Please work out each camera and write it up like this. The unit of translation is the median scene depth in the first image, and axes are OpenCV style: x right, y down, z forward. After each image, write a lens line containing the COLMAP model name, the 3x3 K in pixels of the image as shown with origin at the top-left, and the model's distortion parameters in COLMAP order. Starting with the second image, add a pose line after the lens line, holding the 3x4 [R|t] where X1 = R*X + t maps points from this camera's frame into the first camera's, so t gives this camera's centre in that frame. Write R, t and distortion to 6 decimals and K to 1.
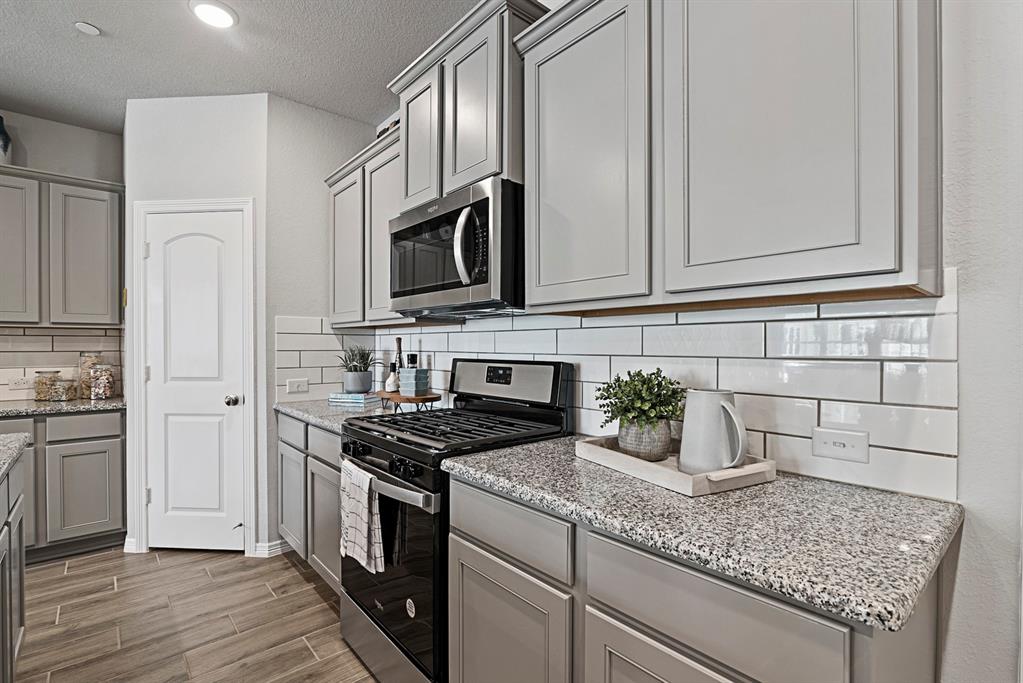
lens RADIAL K [[477.1, 0, 510.5], [0, 477.1, 347.5], [0, 0, 1]] dist [-0.004516, -0.001007]
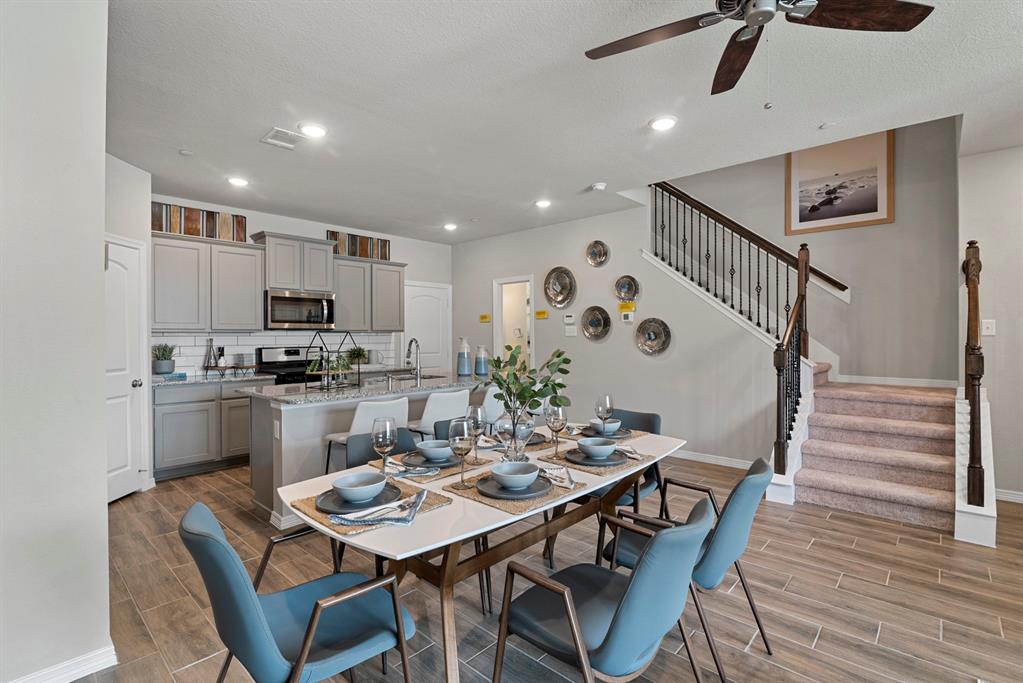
lens RADIAL K [[477.1, 0, 509.1], [0, 477.1, 339.0], [0, 0, 1]] dist [-0.004516, -0.001007]
pose [[-0.112707, -0.006392, 0.993608, -2.365686], [0.009584, 0.999926, 0.007520, -0.023511], [-0.993582, 0.010371, -0.112637, 0.067802]]
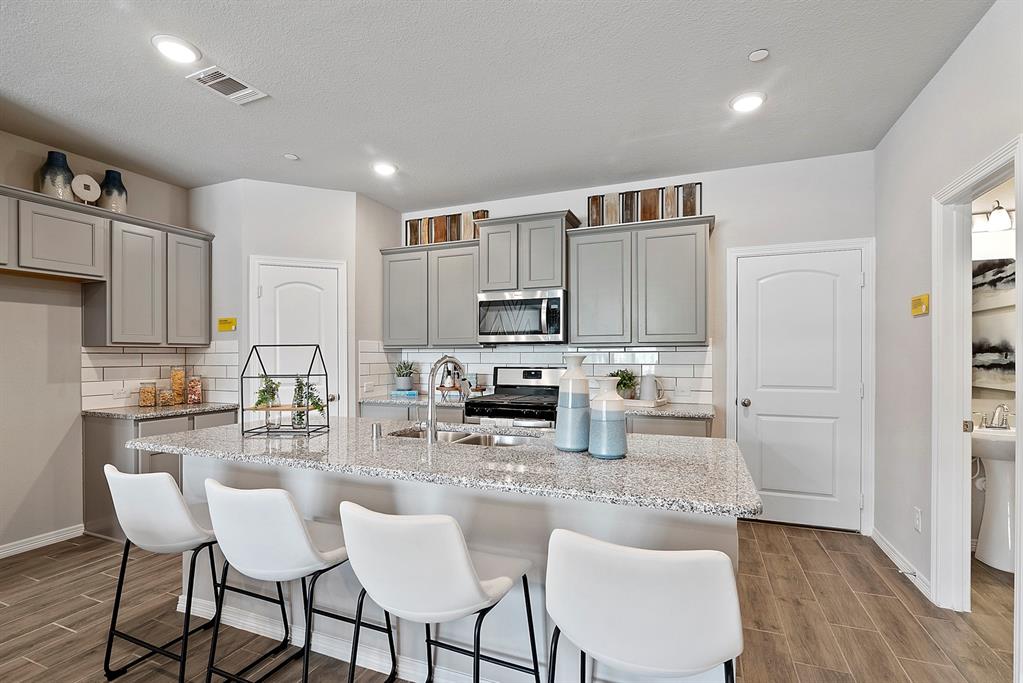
lens RADIAL K [[477.1, 0, 508.1], [0, 477.1, 351.4], [0, 0, 1]] dist [-0.004516, -0.001007]
pose [[0.890286, 0.001298, 0.455400, -0.860583], [0.004269, 0.999928, -0.011195, -0.015053], [-0.455382, 0.011911, 0.890217, -0.625073]]
